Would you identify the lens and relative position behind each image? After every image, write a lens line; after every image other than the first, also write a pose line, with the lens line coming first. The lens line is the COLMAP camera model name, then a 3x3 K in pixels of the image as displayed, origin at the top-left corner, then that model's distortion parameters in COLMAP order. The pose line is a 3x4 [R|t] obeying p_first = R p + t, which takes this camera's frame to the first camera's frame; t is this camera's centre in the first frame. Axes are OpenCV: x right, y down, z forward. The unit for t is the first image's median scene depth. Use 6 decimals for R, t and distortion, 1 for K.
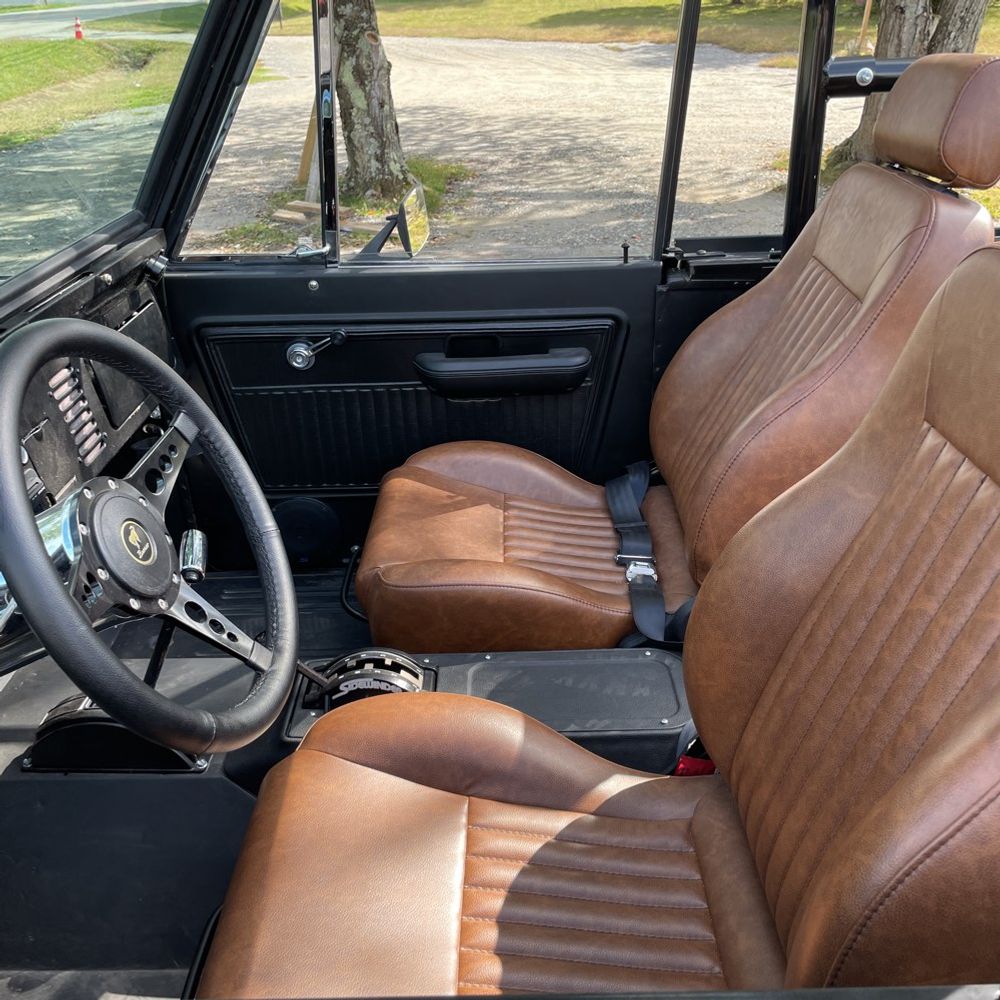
lens RADIAL K [[1006.8, 0, 496.2], [0, 1006.8, 489.2], [0, 0, 1]] dist [0.107130, -0.156131]
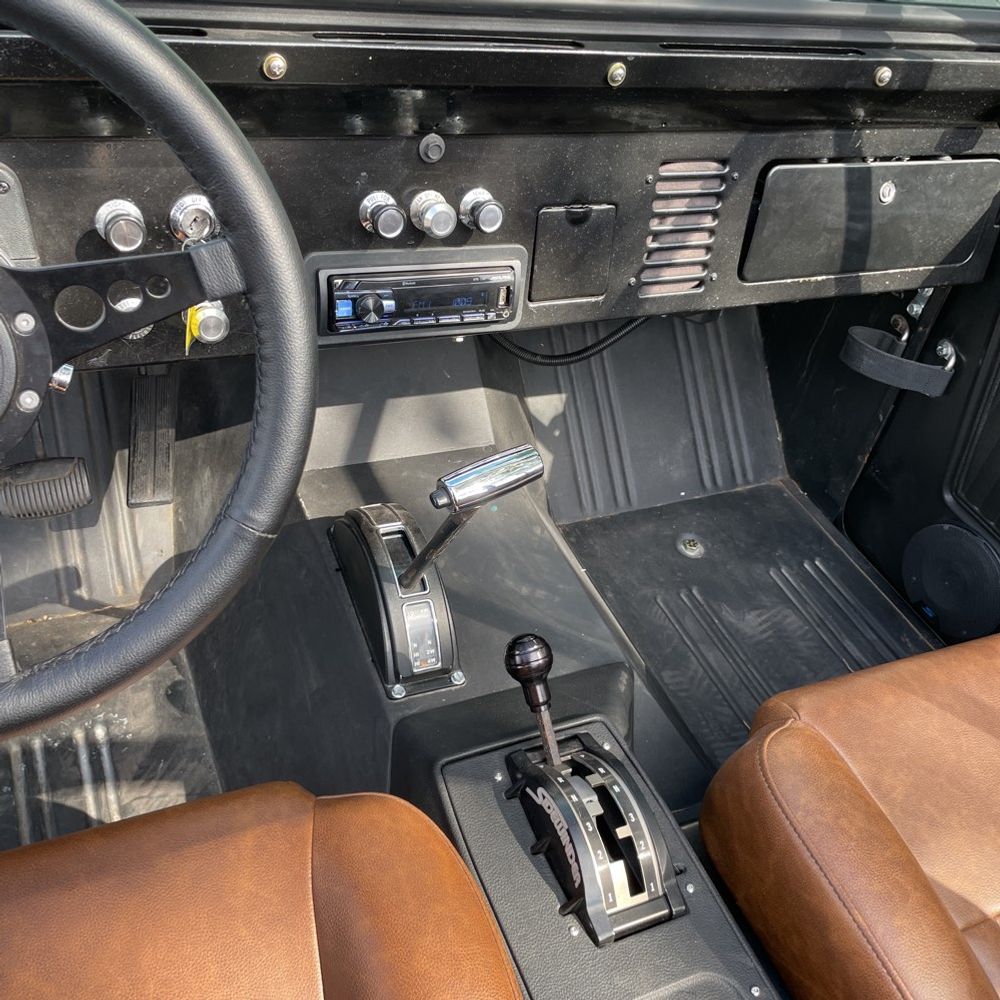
lens RADIAL K [[1007.3, 0, 493.3], [0, 1007.3, 499.4], [0, 0, 1]] dist [0.098105, -0.133867]
pose [[0.397556, 0.668552, -0.628480, 0.099968], [-0.538471, 0.724578, 0.430158, -0.172727], [0.742966, 0.167406, 0.648057, 0.499334]]
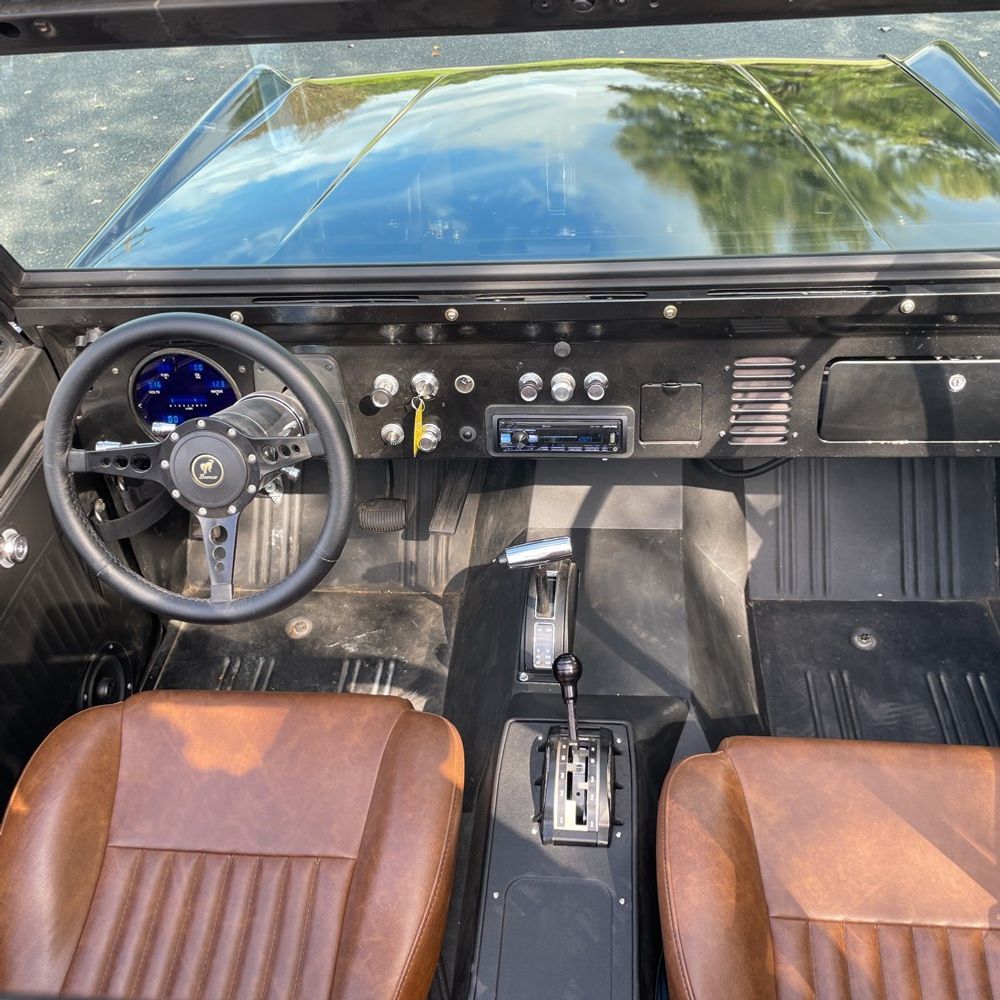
lens RADIAL K [[1007.3, 0, 493.3], [0, 1007.3, 499.4], [0, 0, 1]] dist [0.098105, -0.133867]
pose [[-0.083034, 0.675182, -0.732963, 0.395224], [-0.356941, 0.666555, 0.654445, -0.569144], [0.930429, 0.315966, 0.185654, 0.629192]]
